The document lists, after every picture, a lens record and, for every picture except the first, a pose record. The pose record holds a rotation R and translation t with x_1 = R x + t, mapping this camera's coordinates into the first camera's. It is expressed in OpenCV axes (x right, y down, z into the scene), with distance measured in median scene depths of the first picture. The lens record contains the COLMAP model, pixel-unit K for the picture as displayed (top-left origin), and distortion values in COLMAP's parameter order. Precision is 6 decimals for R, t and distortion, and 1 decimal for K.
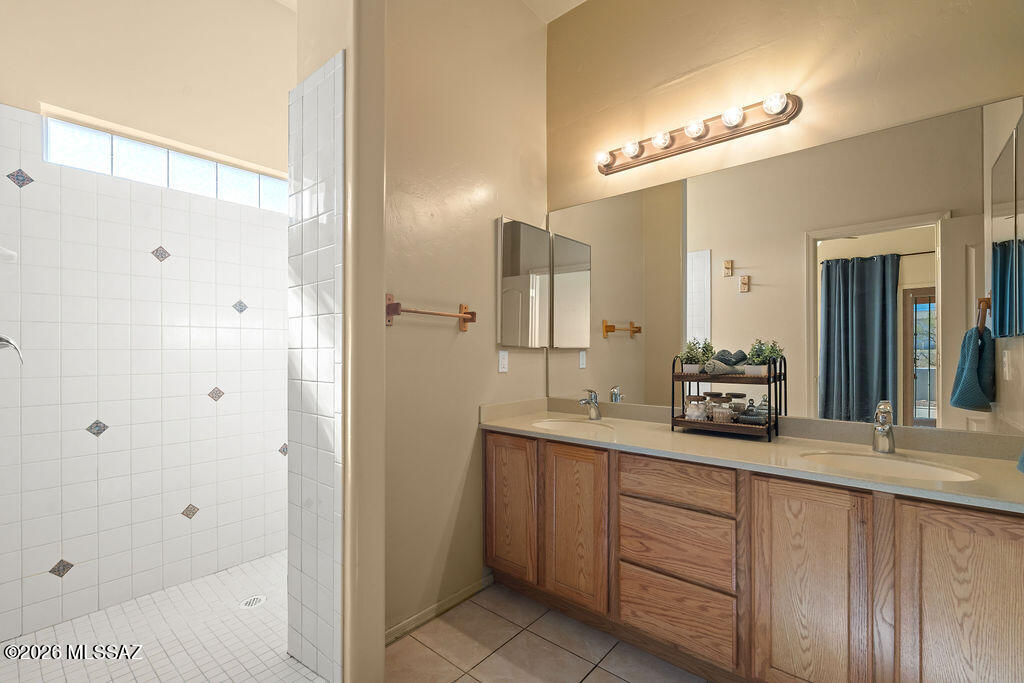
lens RADIAL K [[447.7, 0, 512.9], [0, 447.7, 346.5], [0, 0, 1]] dist [-0.004513, 0.000073]
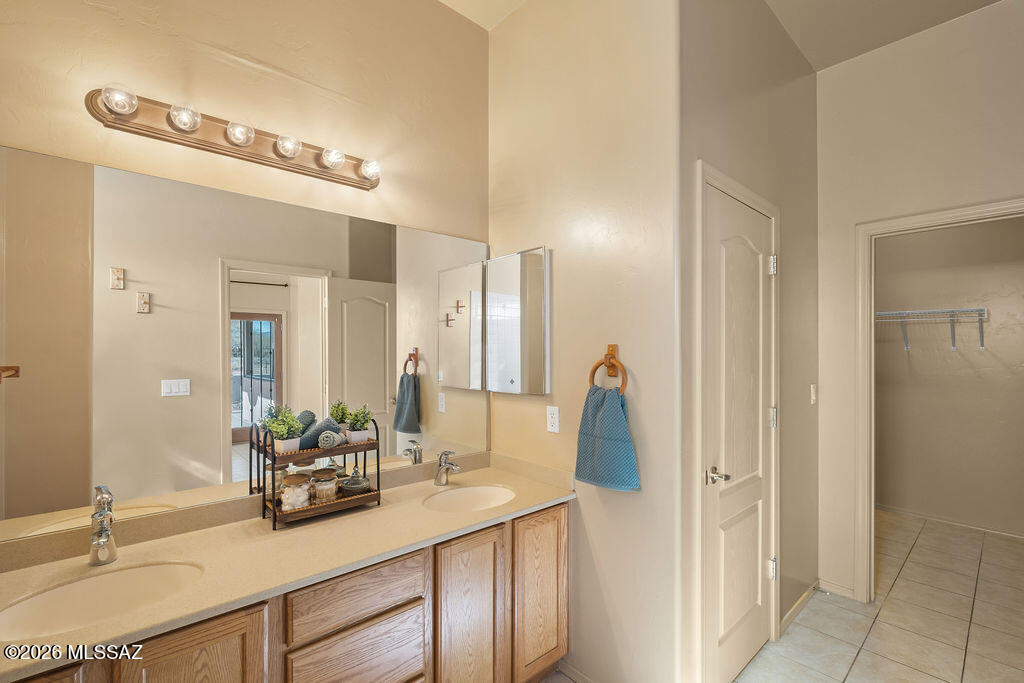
lens RADIAL K [[447.7, 0, 512.9], [0, 447.7, 346.5], [0, 0, 1]] dist [-0.004513, 0.000073]
pose [[0.127709, 0.015413, 0.991692, -0.417609], [-0.013650, 0.999812, -0.013781, -0.142869], [-0.991718, -0.011777, 0.127895, 0.591615]]
